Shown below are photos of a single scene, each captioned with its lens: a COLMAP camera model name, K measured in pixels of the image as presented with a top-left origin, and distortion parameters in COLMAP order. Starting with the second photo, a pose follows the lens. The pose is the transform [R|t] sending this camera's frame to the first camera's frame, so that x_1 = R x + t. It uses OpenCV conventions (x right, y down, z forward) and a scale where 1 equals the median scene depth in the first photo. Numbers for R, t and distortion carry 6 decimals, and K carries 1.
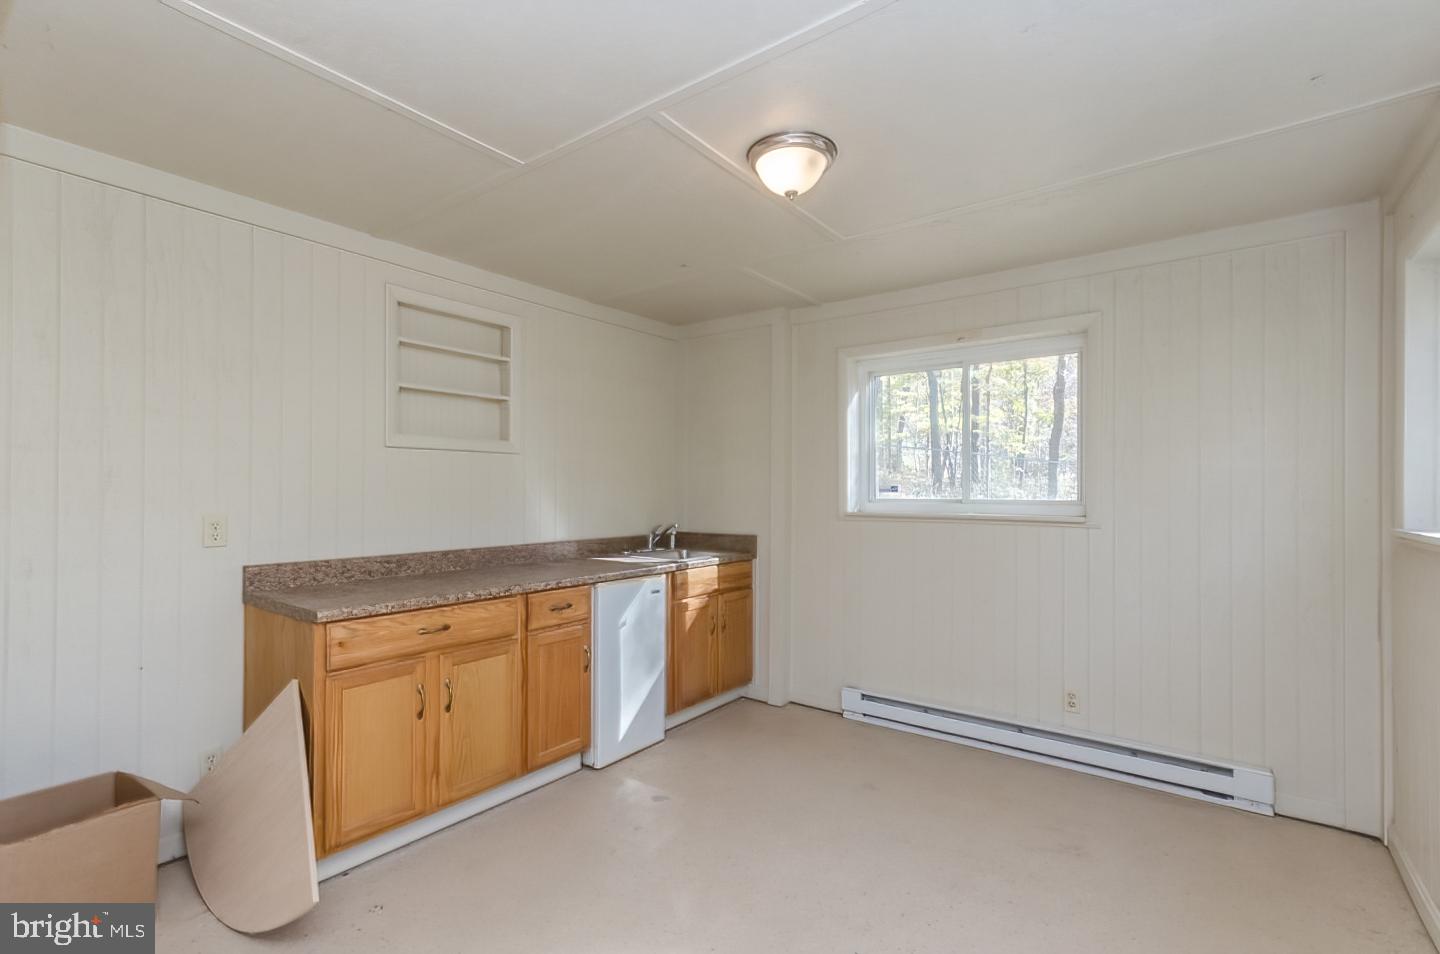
lens RADIAL K [[626.9, 0, 735.9], [0, 626.9, 486.4], [0, 0, 1]] dist [-0.001354, 0.000164]
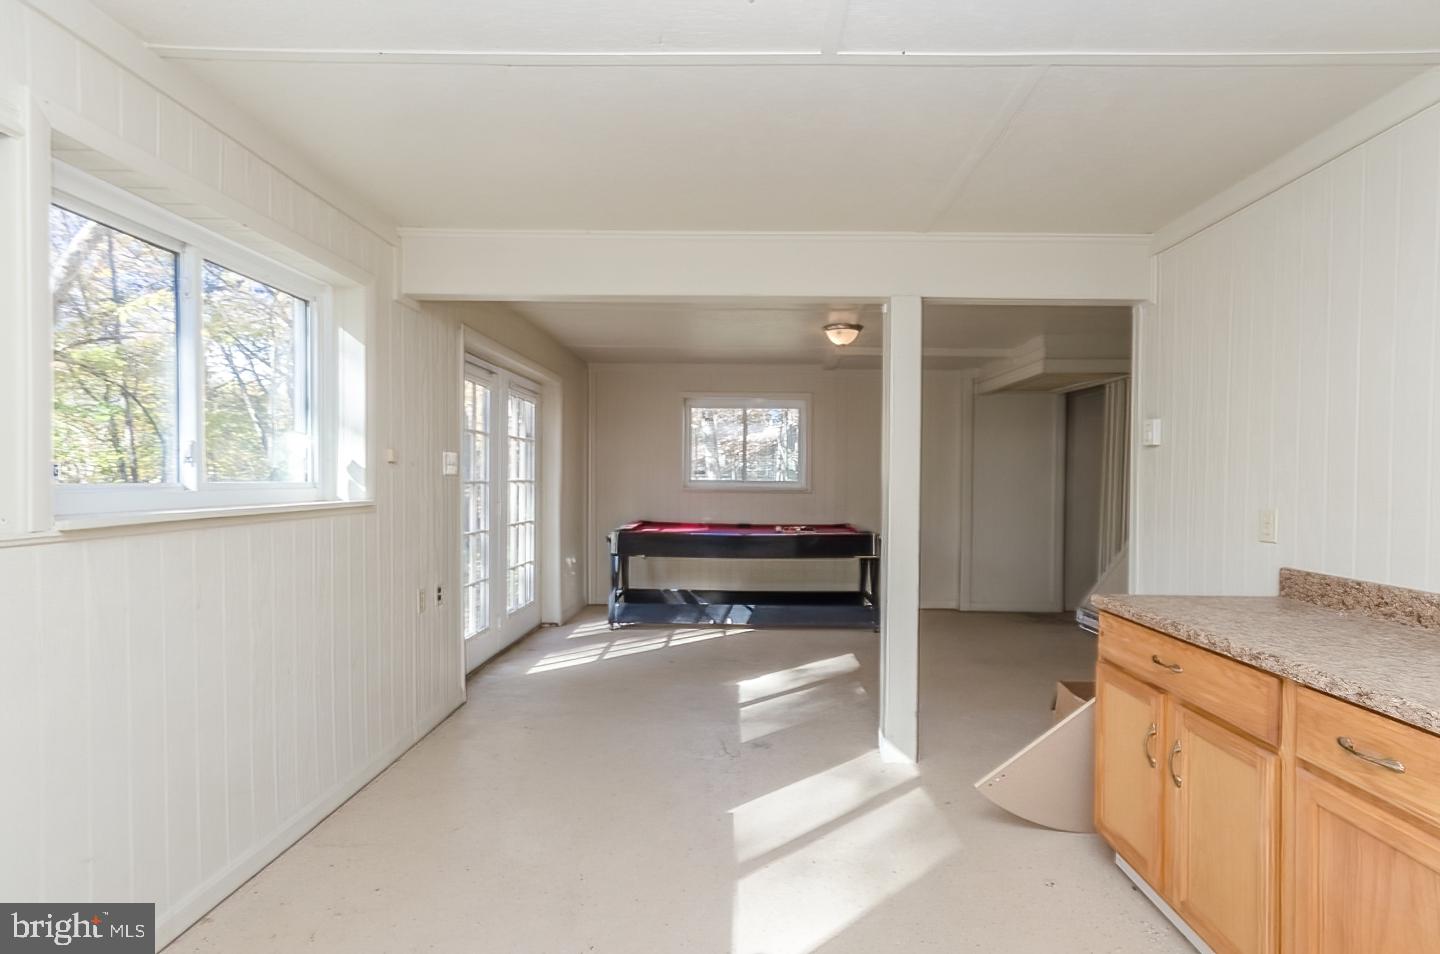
lens RADIAL K [[626.9, 0, 735.9], [0, 626.9, 486.4], [0, 0, 1]] dist [-0.001354, 0.000164]
pose [[-0.815118, -0.000379, -0.579295, 0.354365], [-0.008242, 0.999906, 0.010943, 0.006376], [0.579237, 0.013695, -0.815044, 1.187328]]
